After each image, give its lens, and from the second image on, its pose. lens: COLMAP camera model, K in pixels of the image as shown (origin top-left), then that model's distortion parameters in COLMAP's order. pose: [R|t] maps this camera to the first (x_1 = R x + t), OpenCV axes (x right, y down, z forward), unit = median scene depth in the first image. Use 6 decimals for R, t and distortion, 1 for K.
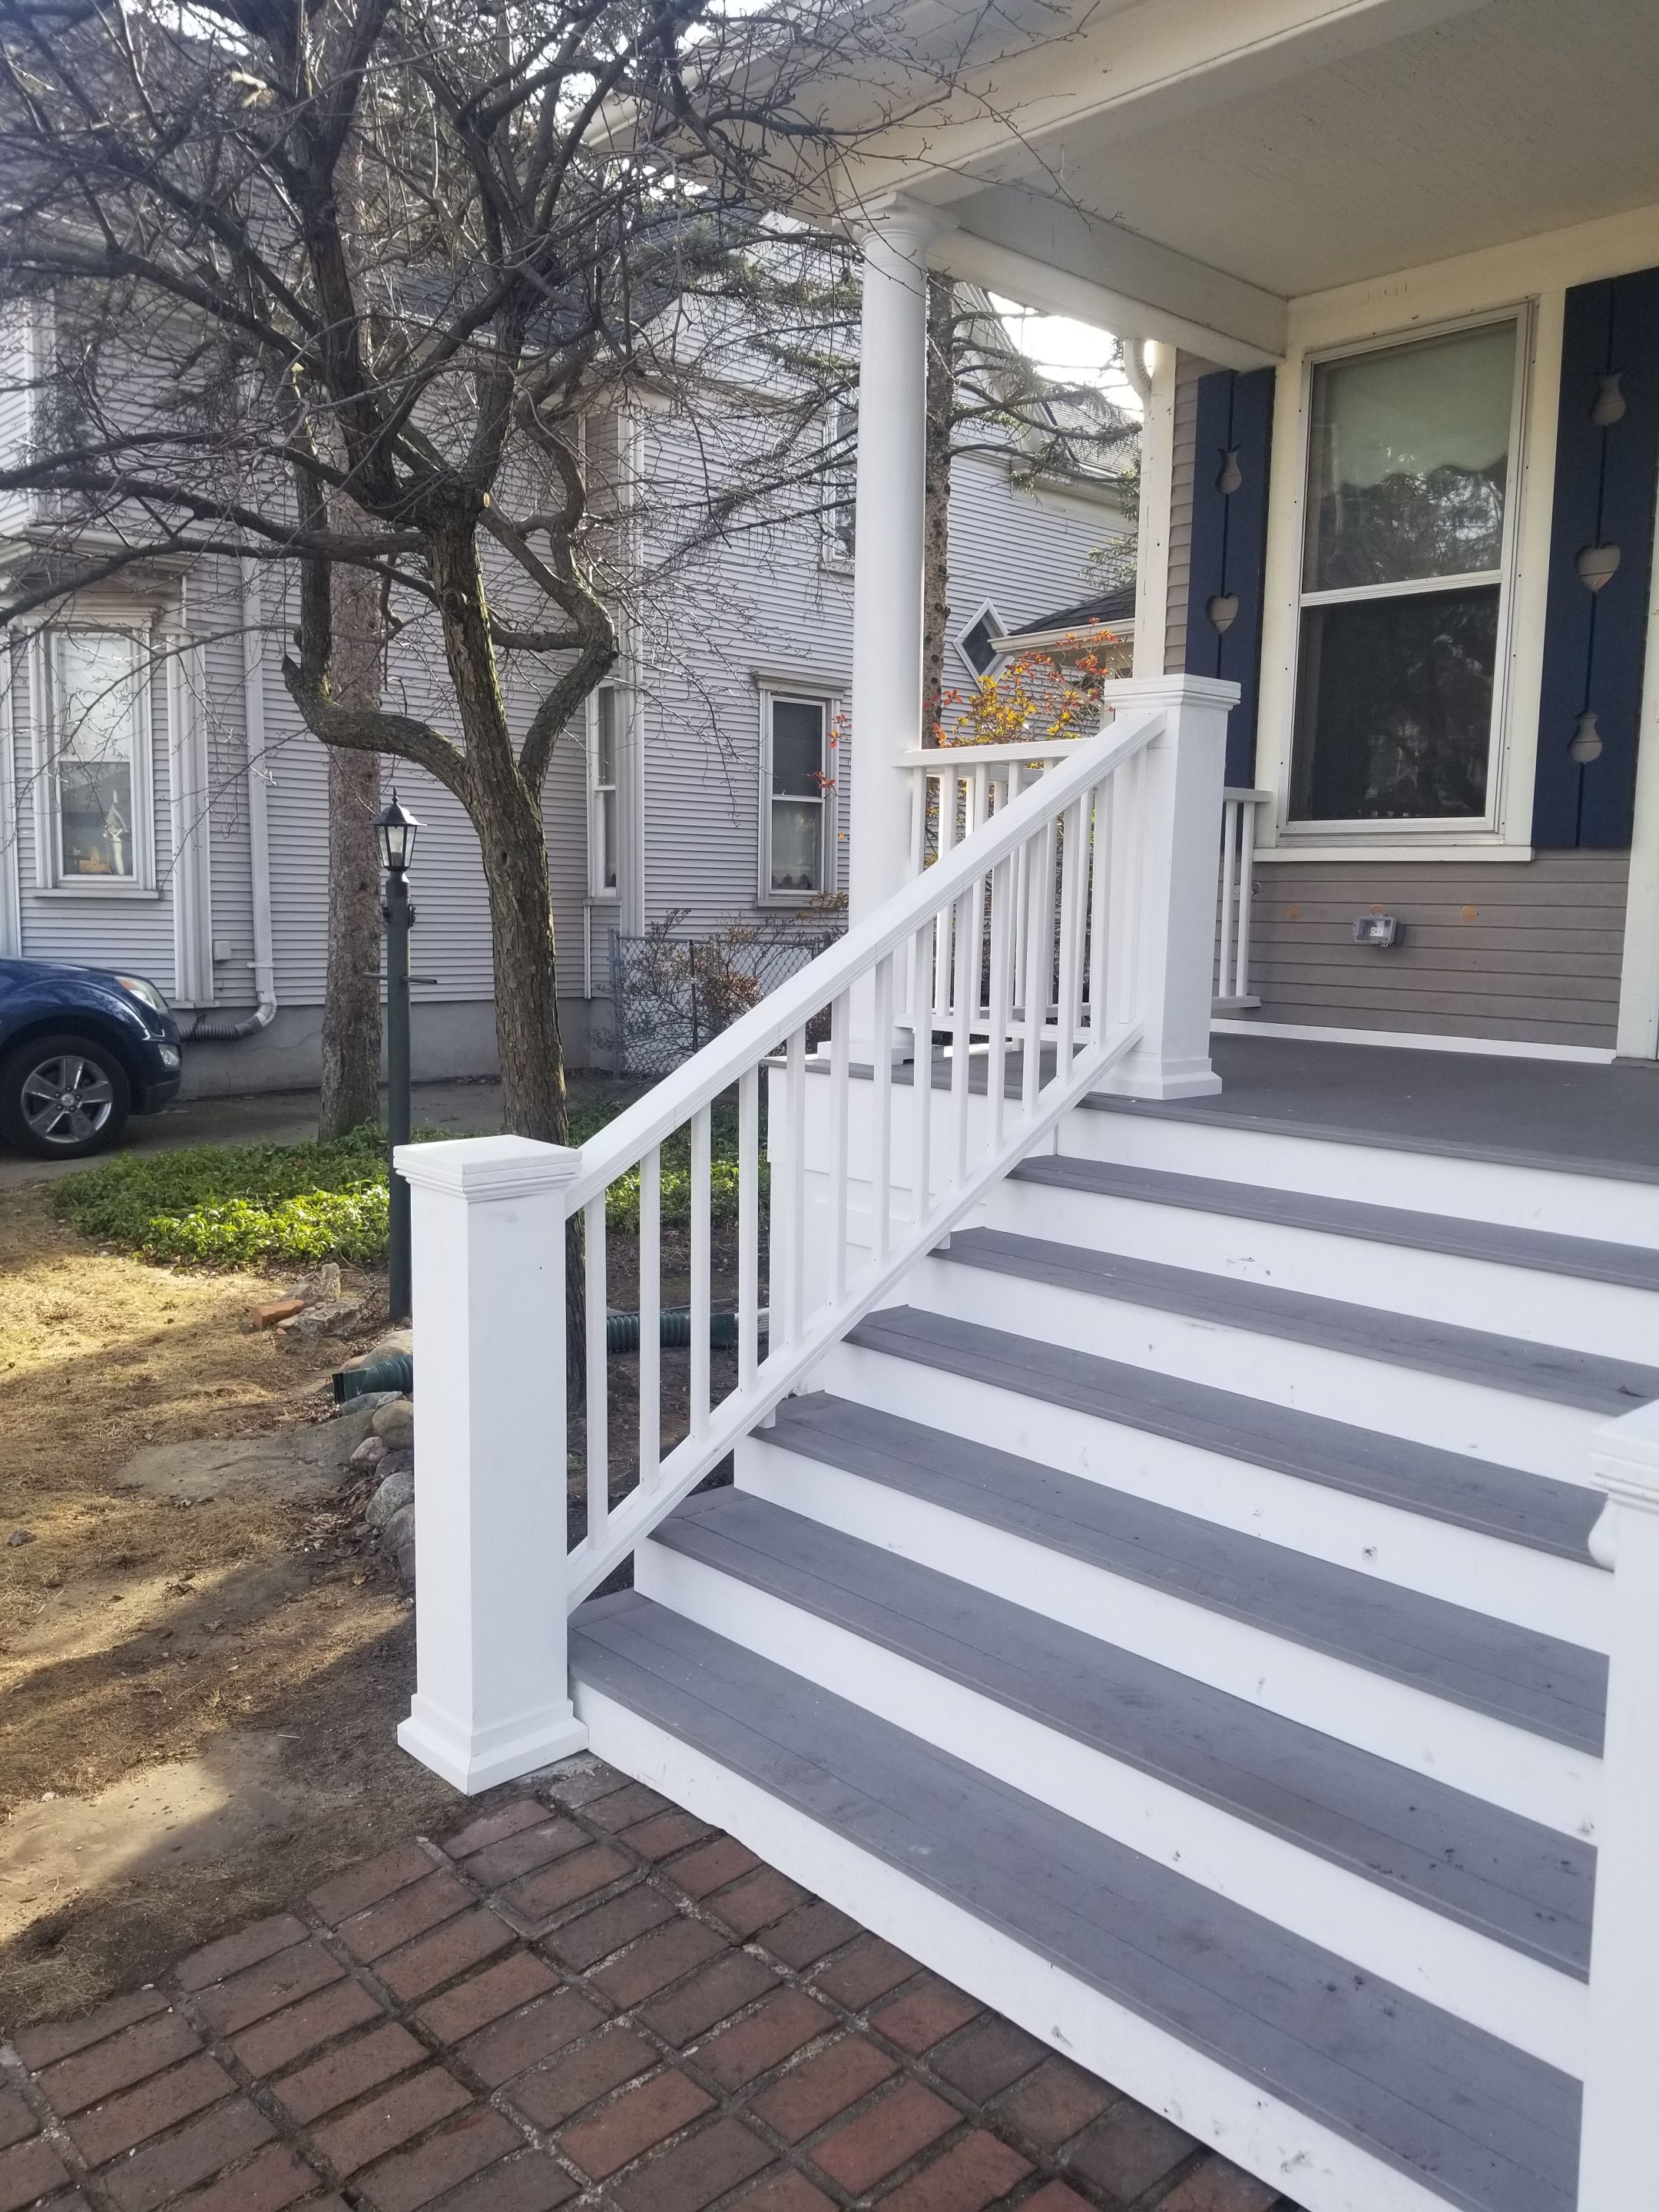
lens RADIAL K [[1718.6, 0, 837.7], [0, 1718.6, 1098.6], [0, 0, 1]] dist [0.054467, -0.077190]
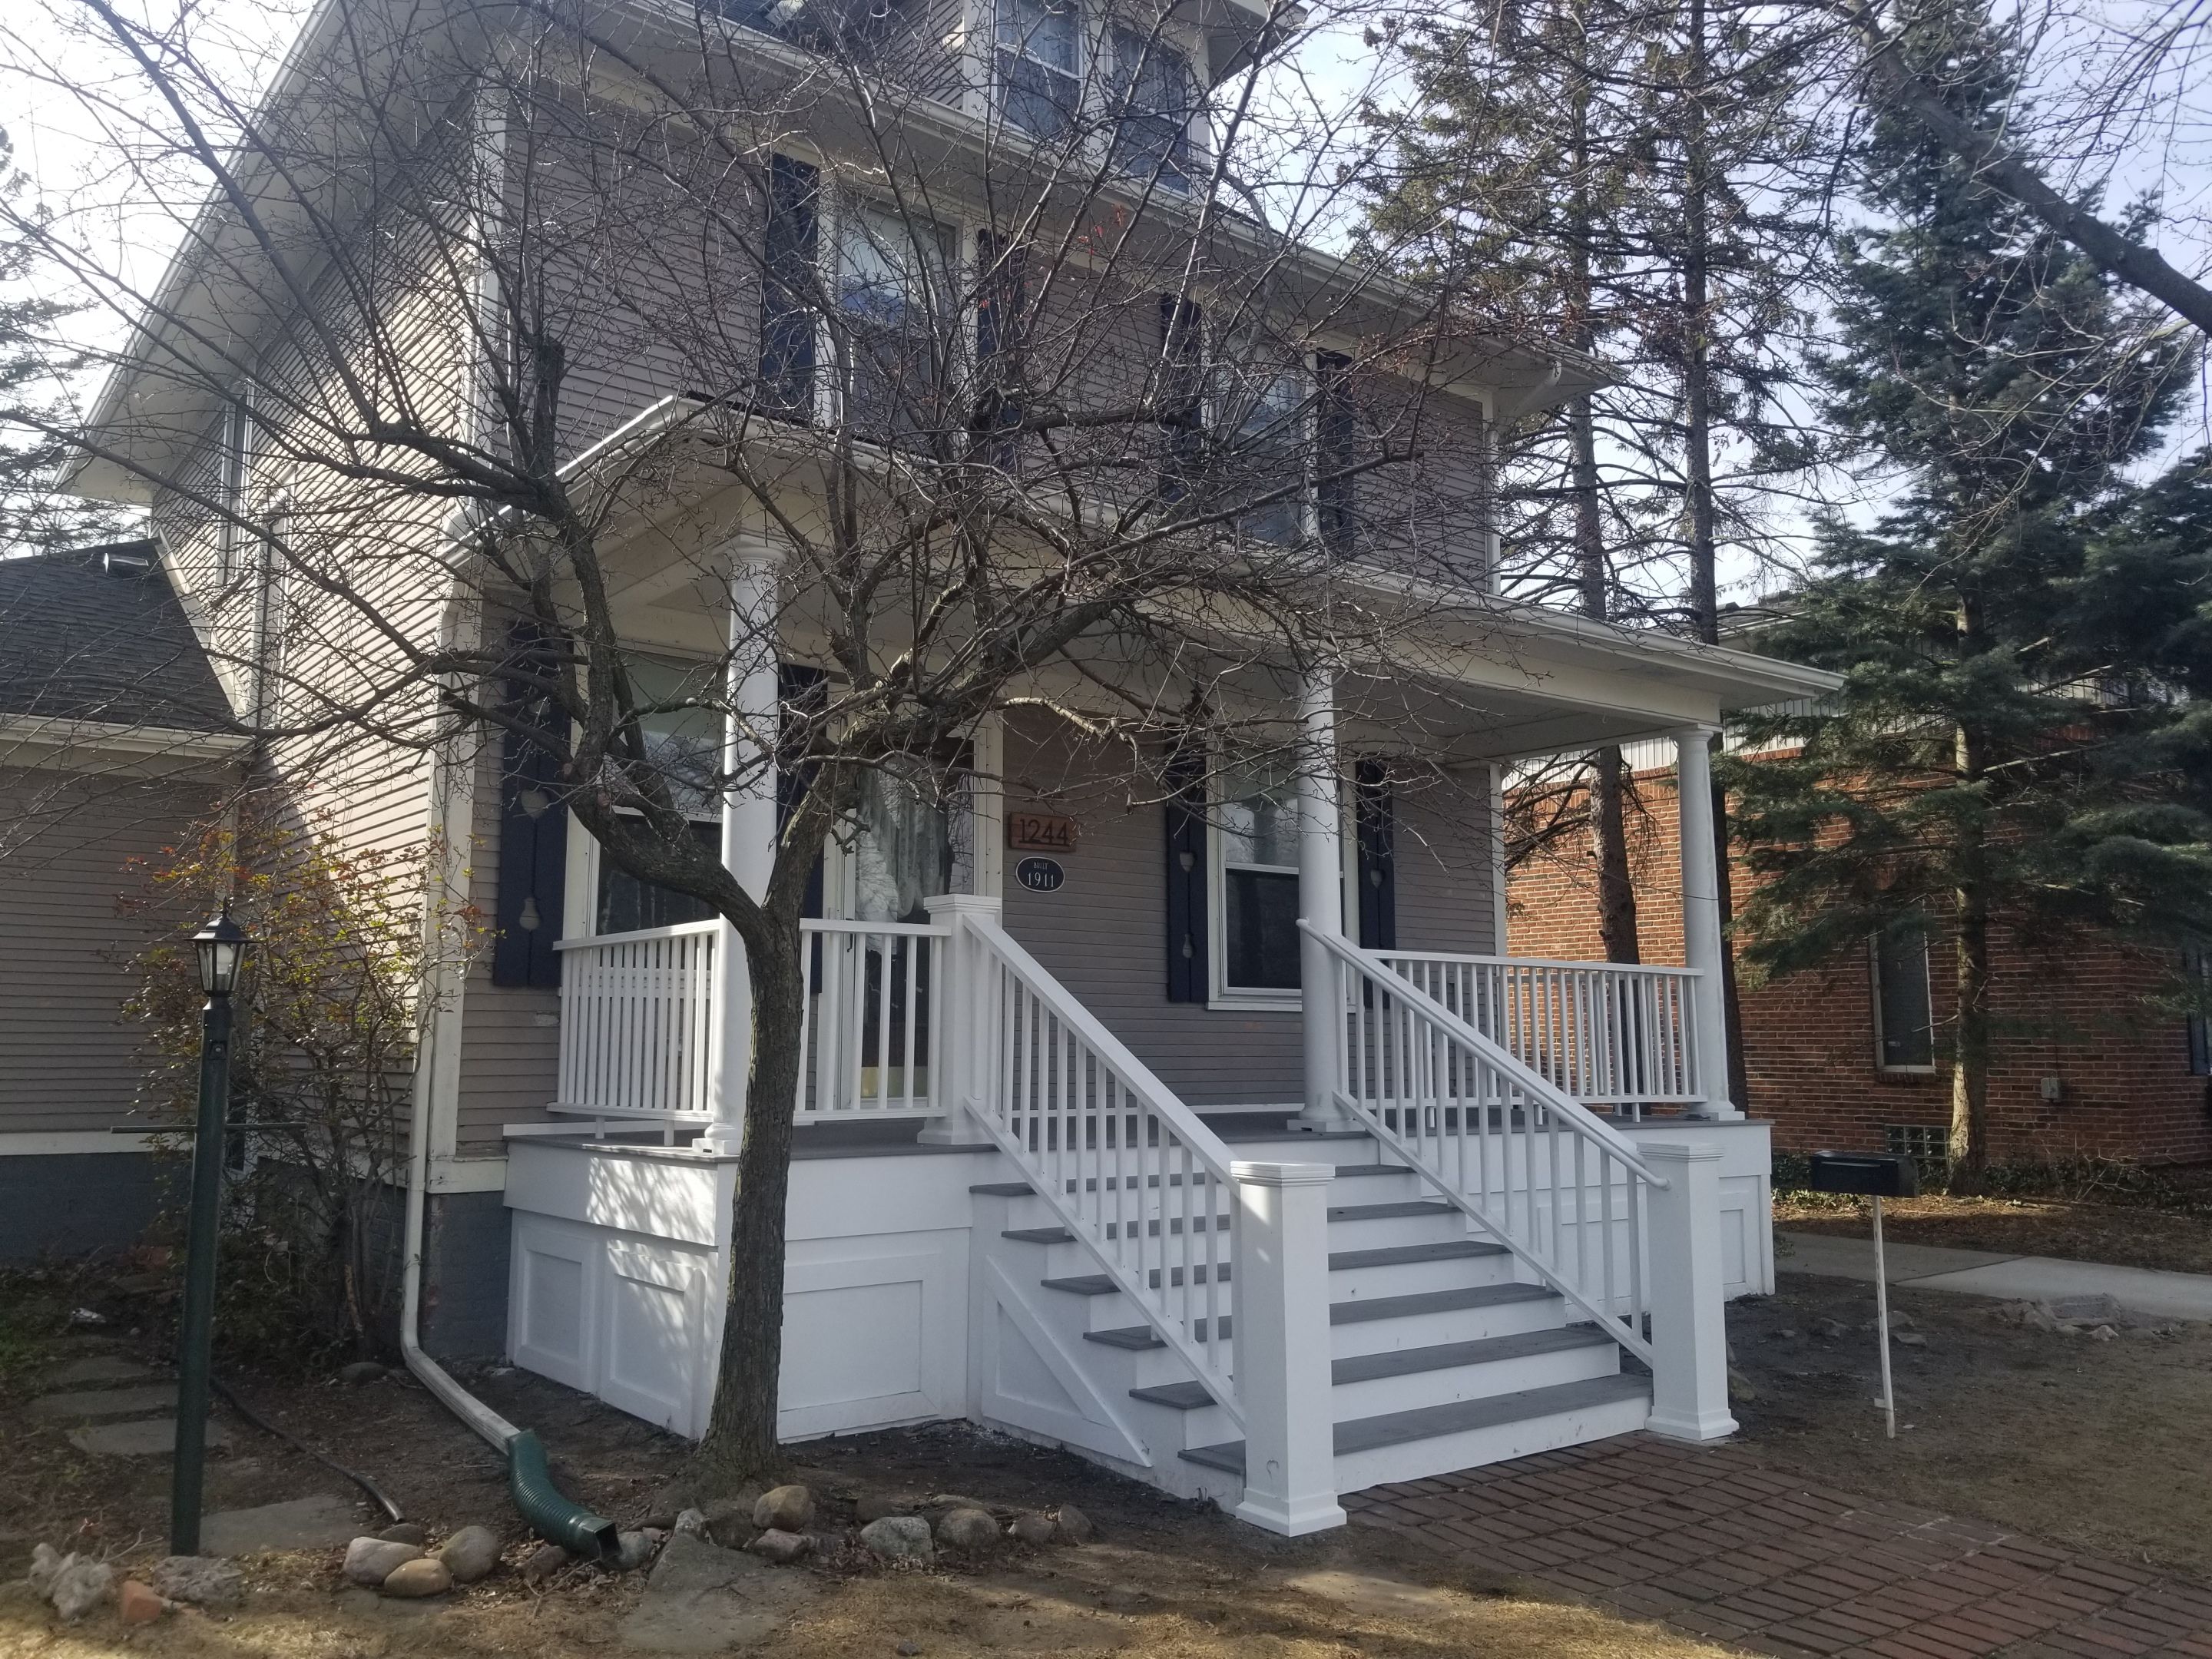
lens RADIAL K [[1750.8, 0, 1047.5], [0, 1750.8, 806.0], [0, 0, 1]] dist [0.047370, -0.082940]
pose [[0.115791, 0.118061, 0.986232, -1.400100], [0.113877, 0.984786, -0.131258, -0.085018], [-0.986724, 0.127508, 0.100585, 0.666874]]
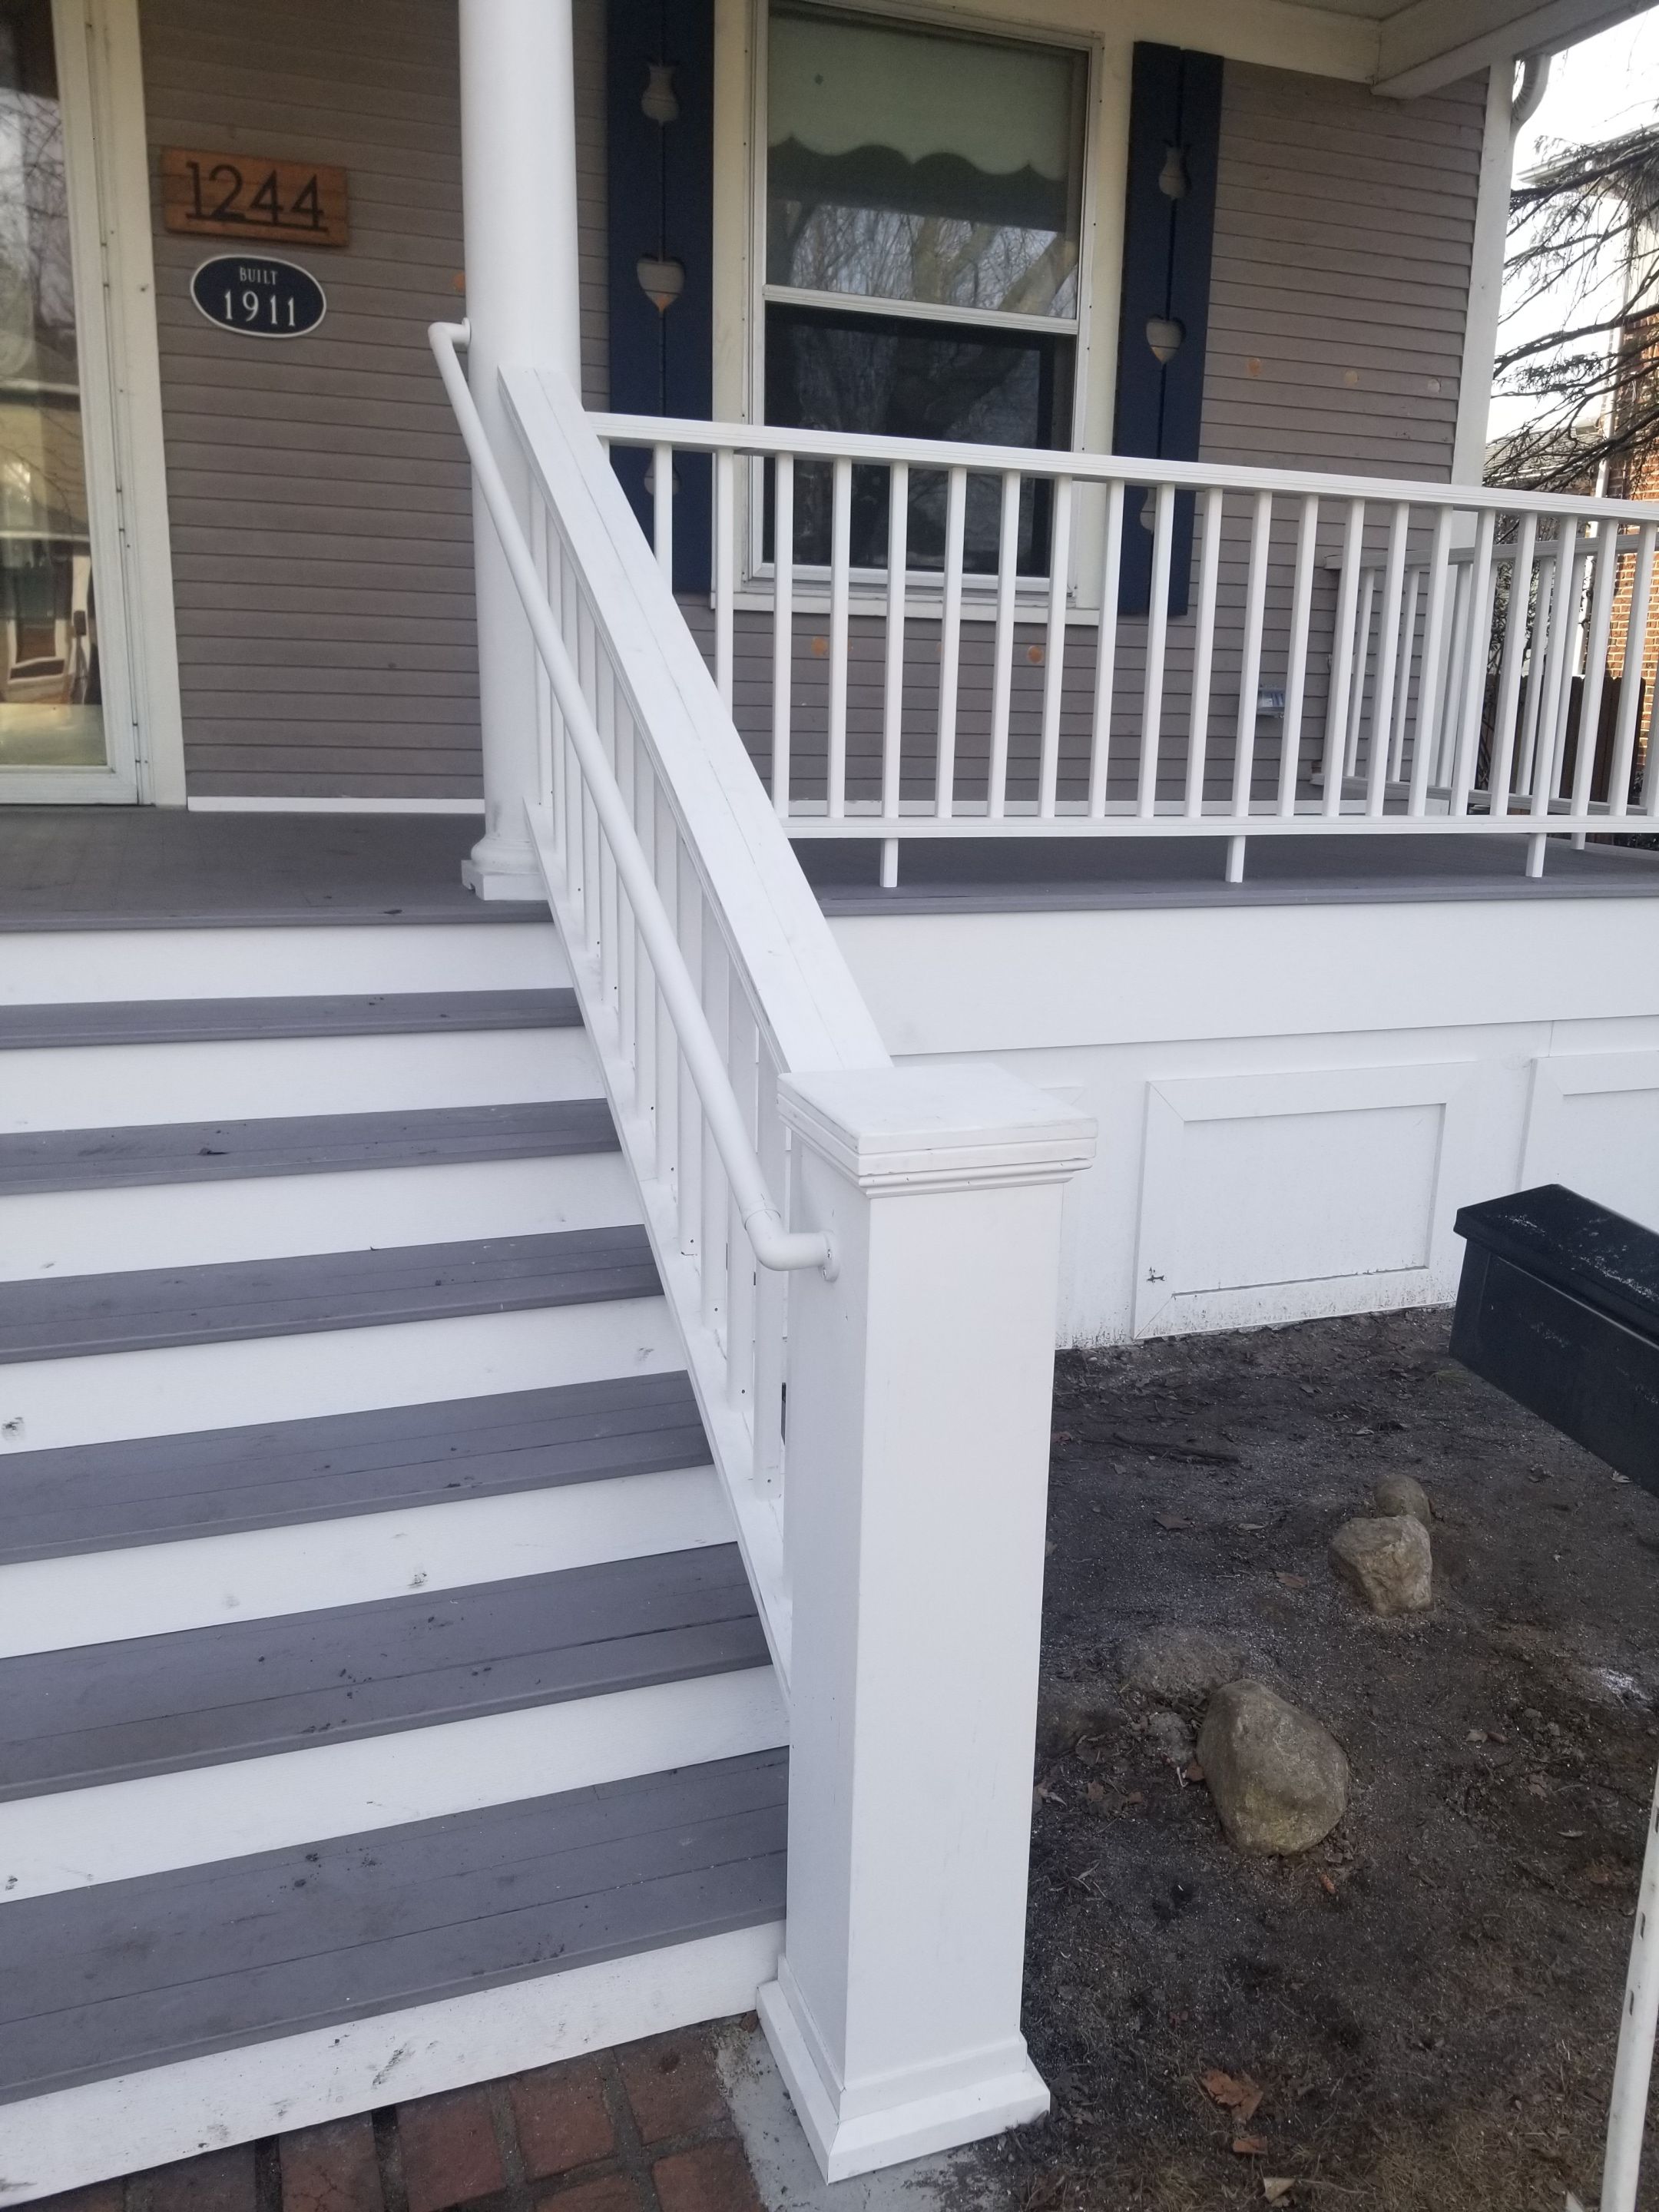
lens RADIAL K [[1750.8, 0, 881.0], [0, 1750.8, 1096.2], [0, 0, 1]] dist [0.047370, -0.082940]
pose [[0.364264, -0.220053, 0.904924, -0.154574], [0.087692, 0.975471, 0.201909, -0.010442], [-0.927158, 0.005806, 0.374626, 0.194835]]
